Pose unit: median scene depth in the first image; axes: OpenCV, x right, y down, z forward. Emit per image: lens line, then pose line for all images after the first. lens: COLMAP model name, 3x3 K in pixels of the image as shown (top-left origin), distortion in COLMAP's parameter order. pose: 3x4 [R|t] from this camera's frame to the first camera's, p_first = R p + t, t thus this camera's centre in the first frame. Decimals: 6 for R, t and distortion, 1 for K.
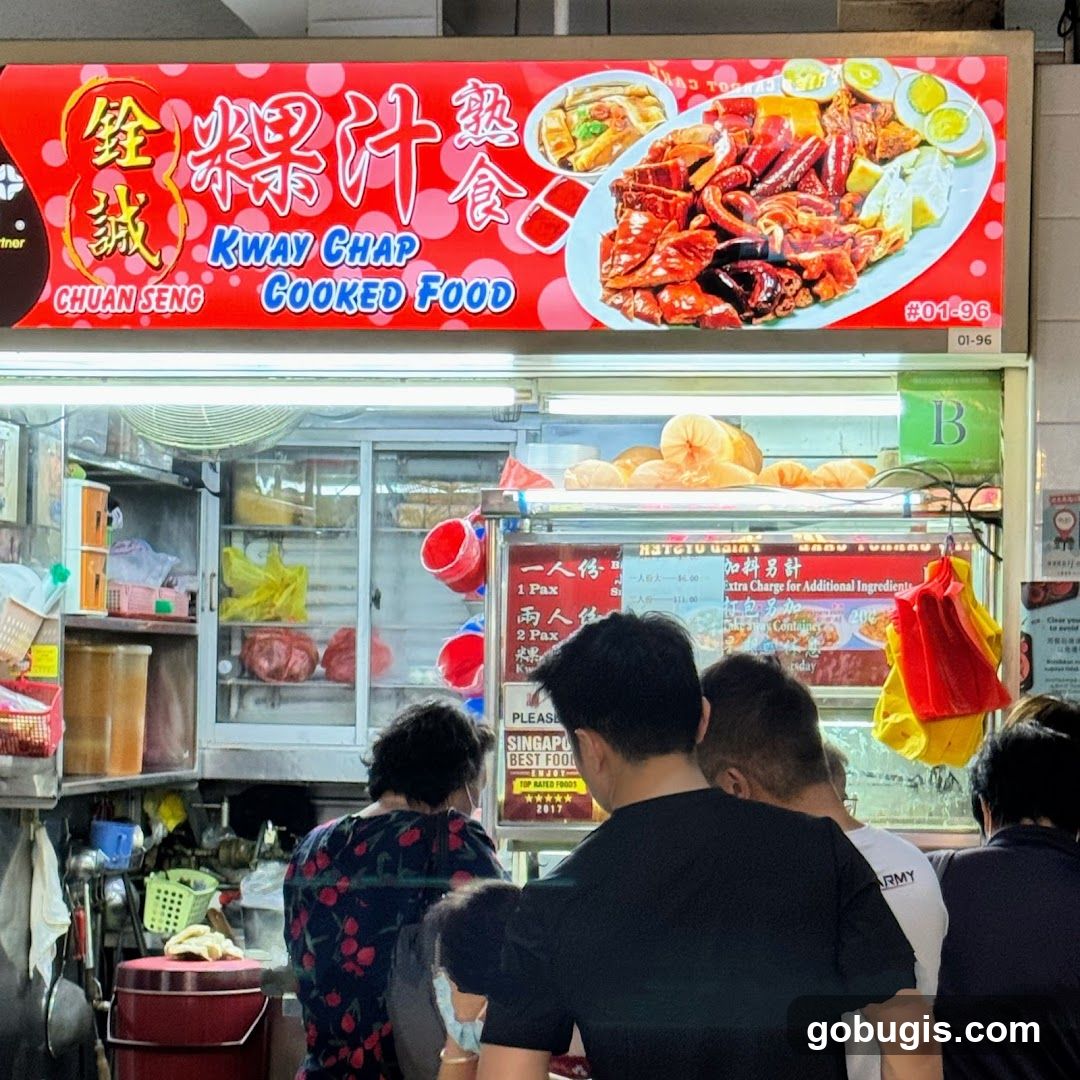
lens RADIAL K [[4065.6, 0, 539.2], [0, 4065.6, 549.3], [0, 0, 1]] dist [0.300461, 0.000000]
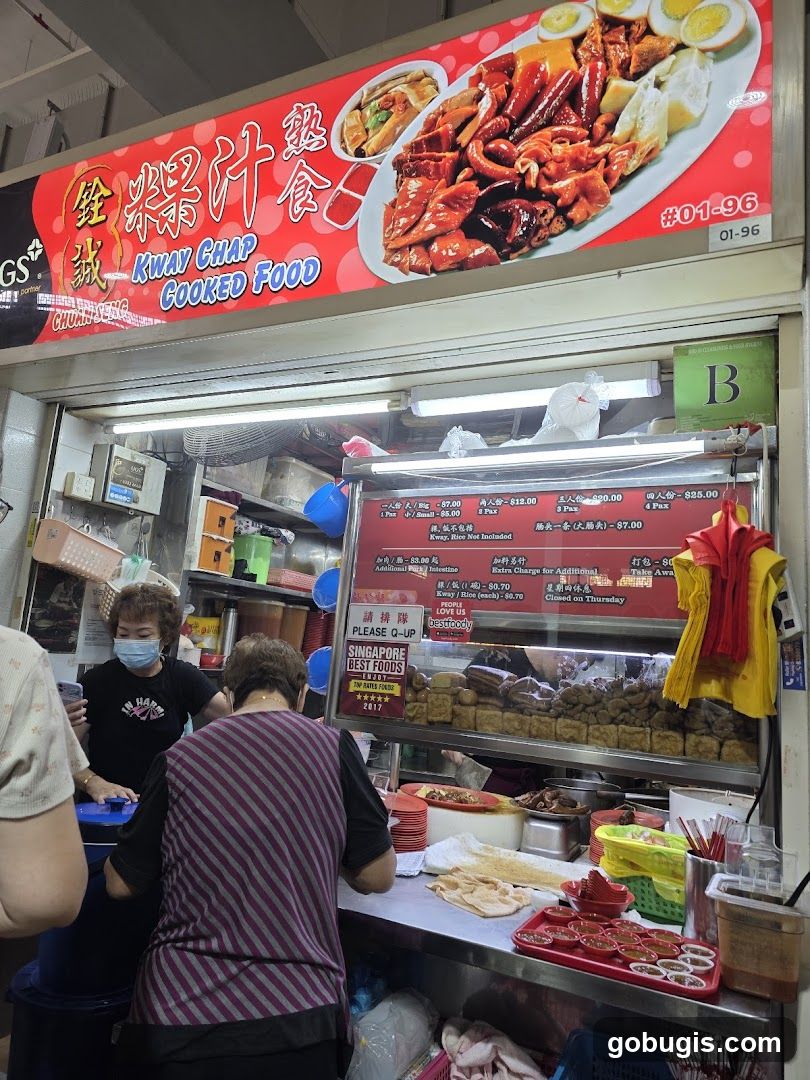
lens RADIAL K [[756.9, 0, 400.9], [0, 756.9, 504.3], [0, 0, 1]] dist [0.051910, -0.026066]
pose [[0.948929, -0.000515, -0.315489, 0.086638], [-0.047460, 0.988386, -0.144362, 0.037103], [0.311899, 0.151962, 0.937884, 0.803437]]
